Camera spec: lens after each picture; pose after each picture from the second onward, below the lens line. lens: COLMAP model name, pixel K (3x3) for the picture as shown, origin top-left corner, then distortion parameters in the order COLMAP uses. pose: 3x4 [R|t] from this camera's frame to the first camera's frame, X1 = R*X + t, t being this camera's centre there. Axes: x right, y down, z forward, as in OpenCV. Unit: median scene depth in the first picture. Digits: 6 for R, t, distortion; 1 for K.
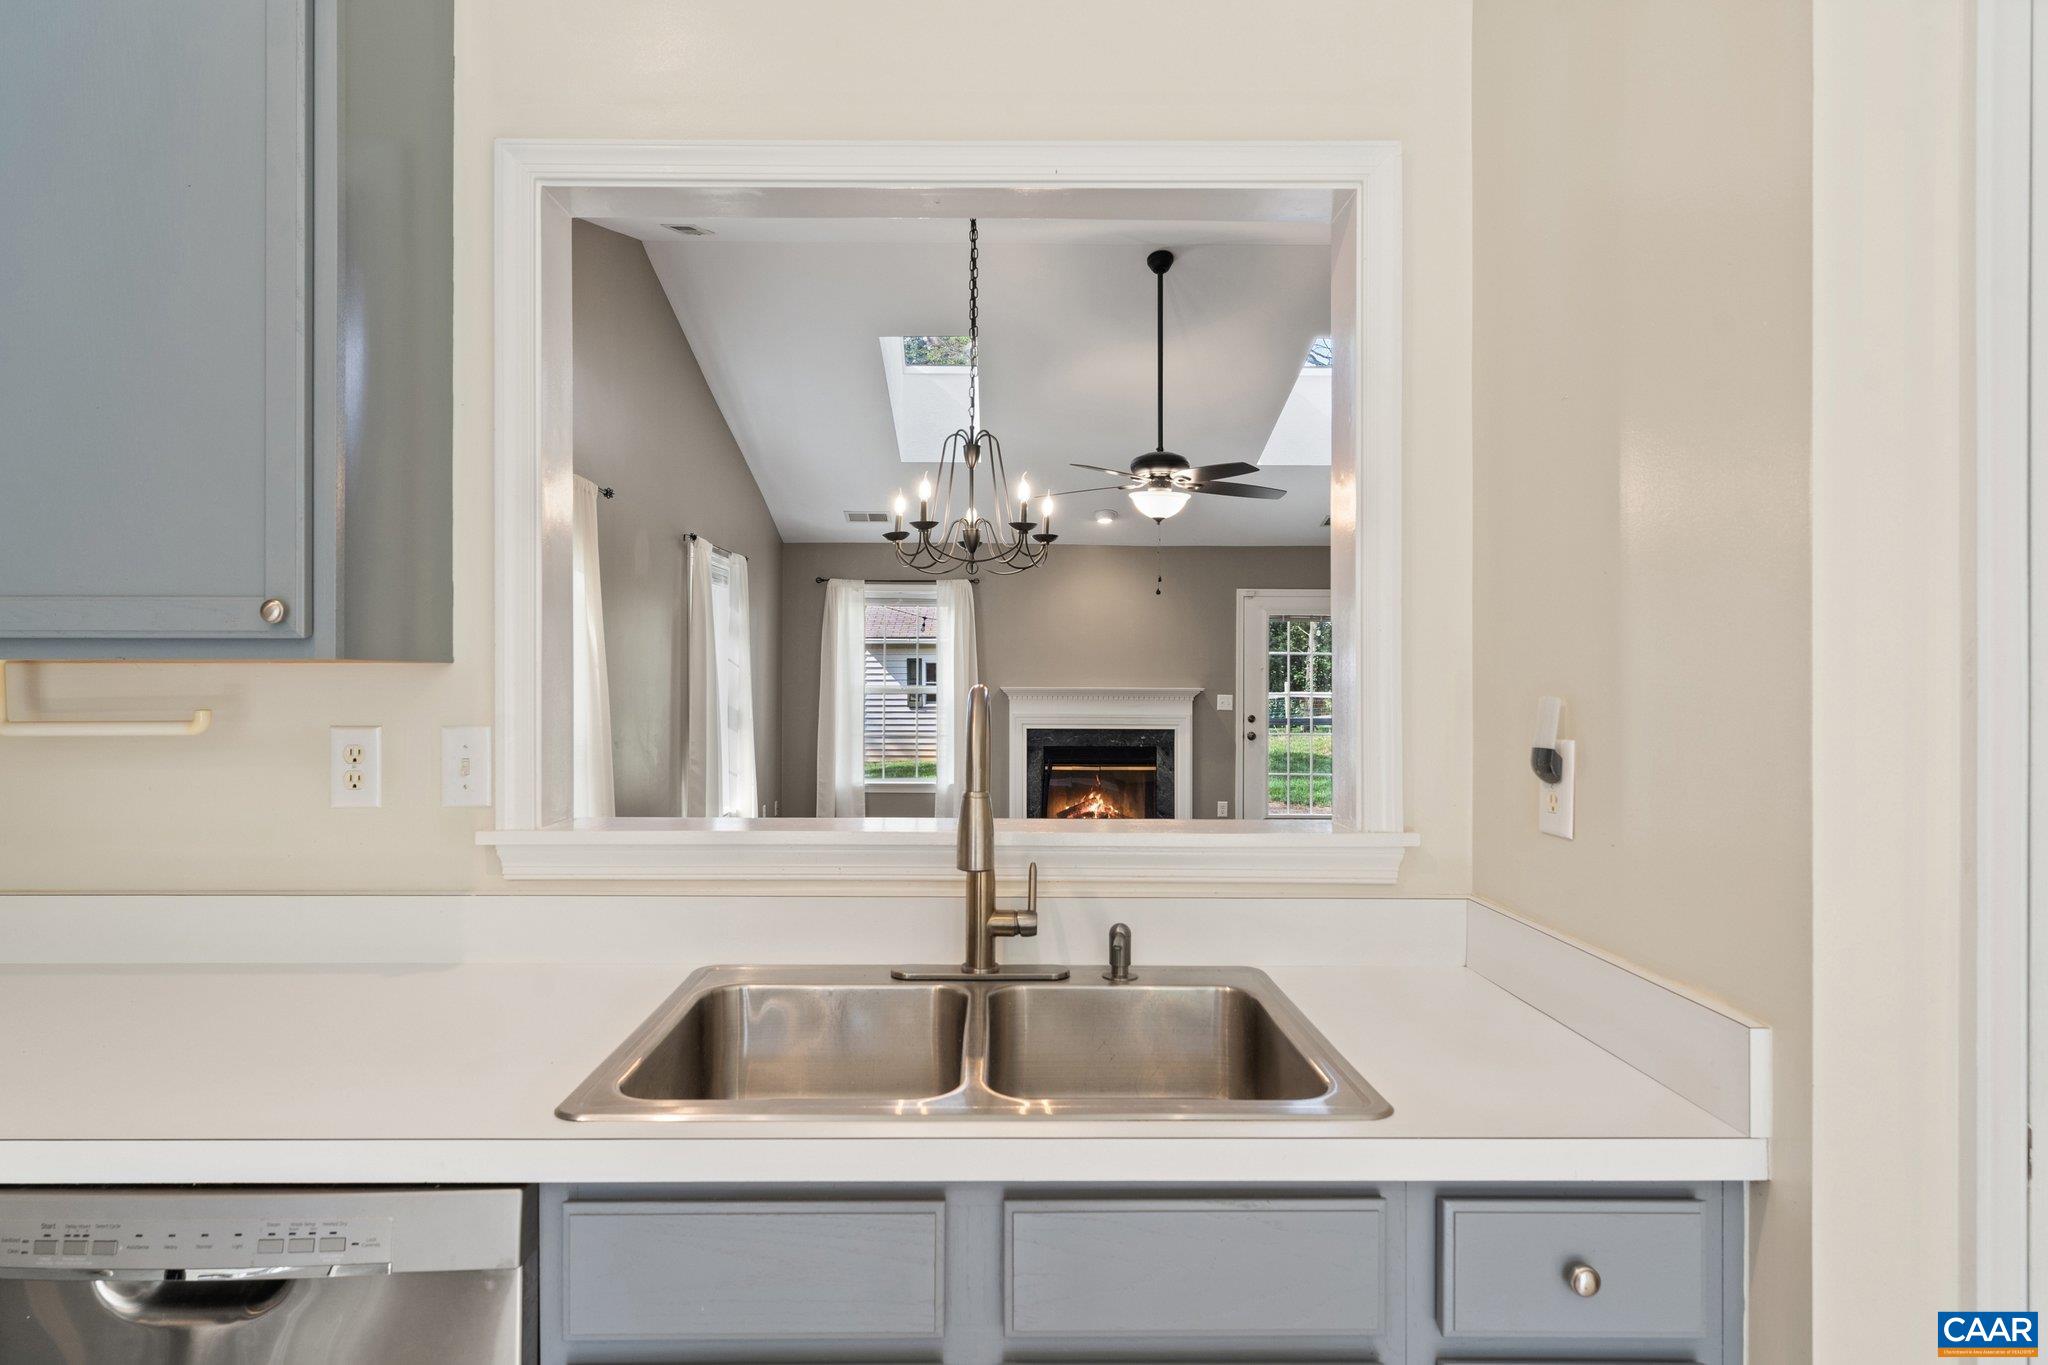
lens RADIAL K [[1075.9, 0, 1020.8], [0, 1075.9, 676.6], [0, 0, 1]] dist [0.044423, 0.000149]
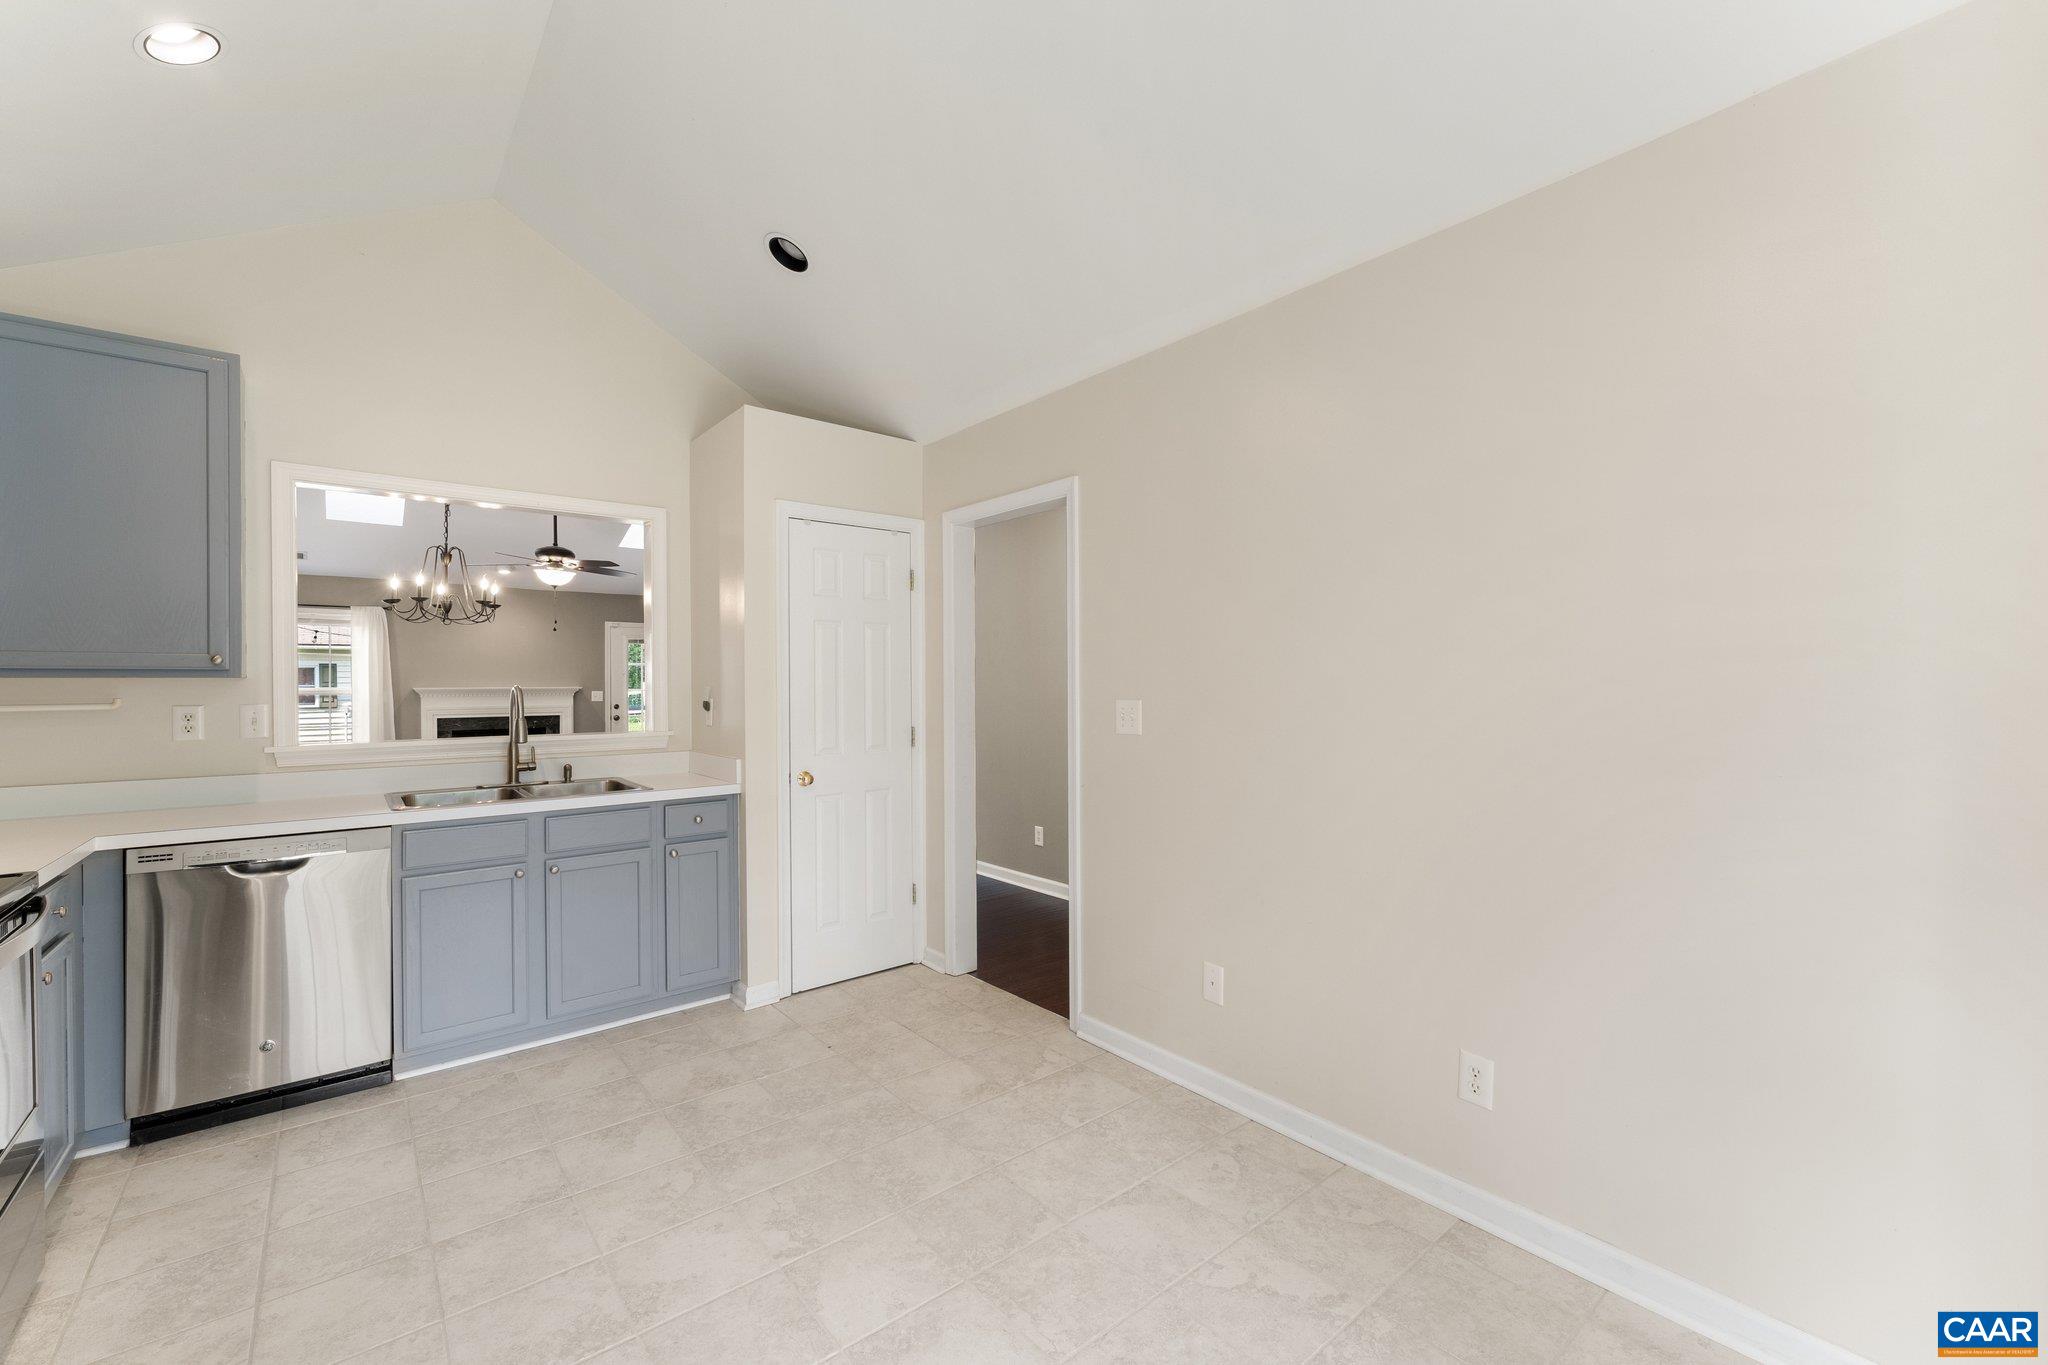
lens RADIAL K [[844.9, 0, 1024.0], [0, 844.9, 682.5], [0, 0, 1]] dist [0.014053, 0.000083]
pose [[0.790759, -0.007756, 0.612078, -0.149034], [0.003975, 0.999964, 0.007535, -0.004454], [-0.612114, -0.003525, 0.790762, -0.704019]]
